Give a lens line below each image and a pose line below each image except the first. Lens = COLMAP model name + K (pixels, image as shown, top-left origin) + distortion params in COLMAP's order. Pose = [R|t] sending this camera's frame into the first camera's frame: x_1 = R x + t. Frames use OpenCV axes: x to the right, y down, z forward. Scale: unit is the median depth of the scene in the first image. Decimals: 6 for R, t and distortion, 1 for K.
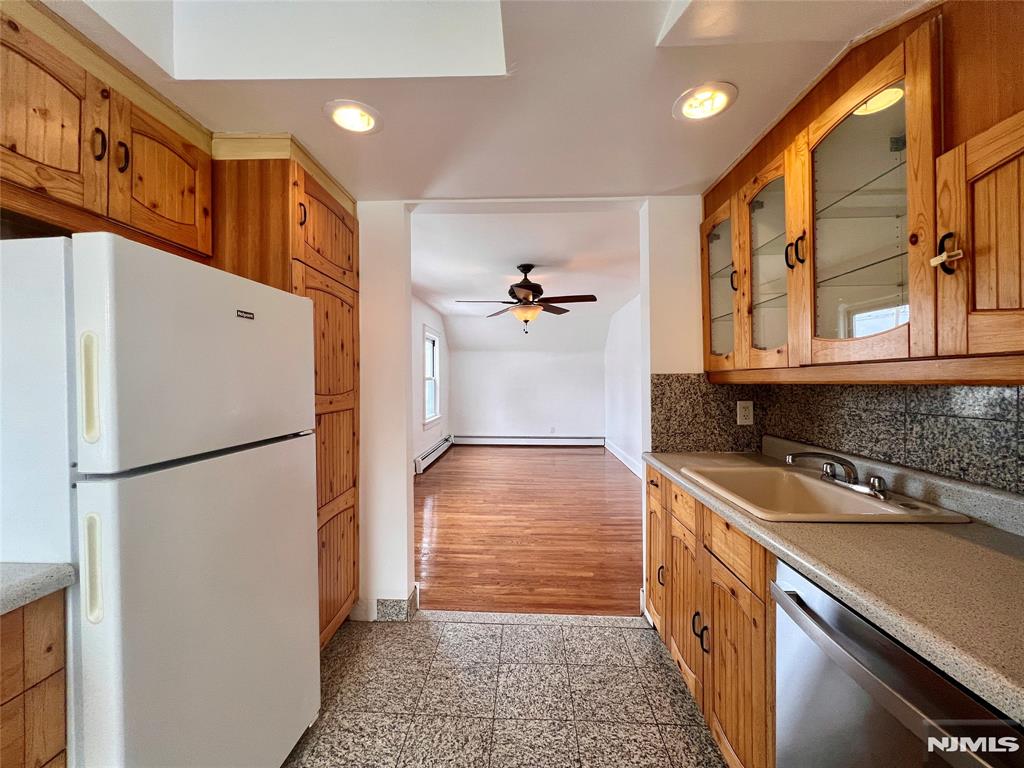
lens RADIAL K [[408.2, 0, 512.3], [0, 408.2, 381.5], [0, 0, 1]] dist [-0.000069, -0.000027]
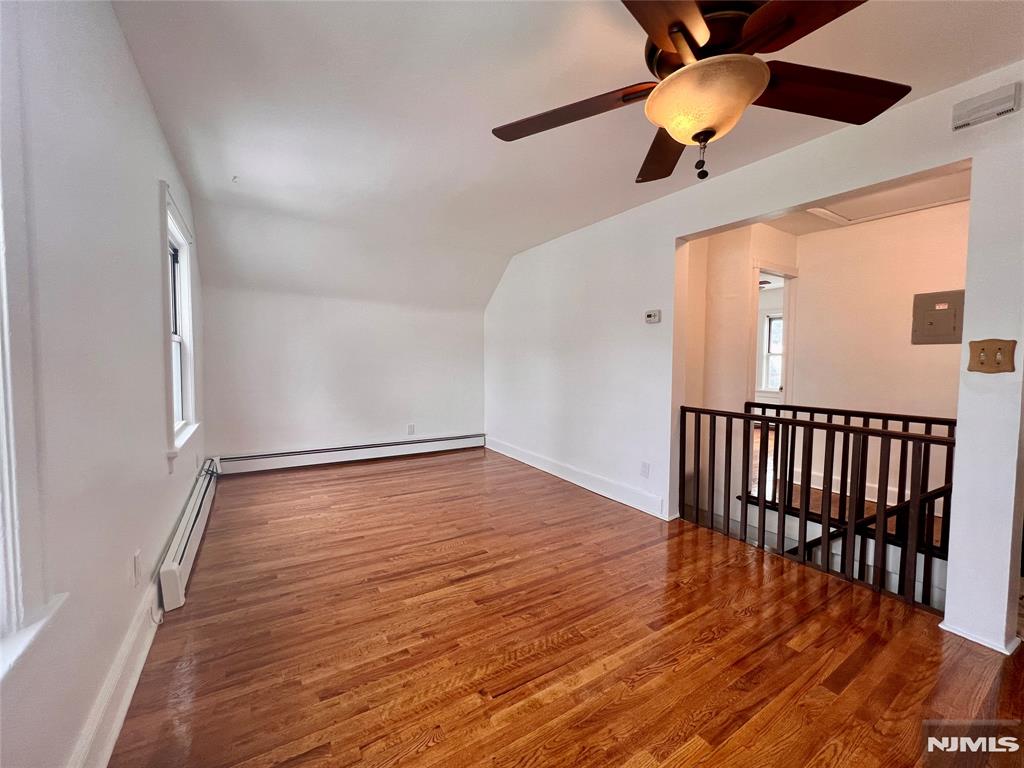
lens RADIAL K [[408.2, 0, 512.3], [0, 408.2, 381.5], [0, 0, 1]] dist [-0.000069, -0.000027]
pose [[0.823971, -0.013892, 0.566462, -0.131832], [-0.015216, 0.998796, 0.046629, 0.013973], [-0.566428, -0.047041, 0.822768, 0.414249]]
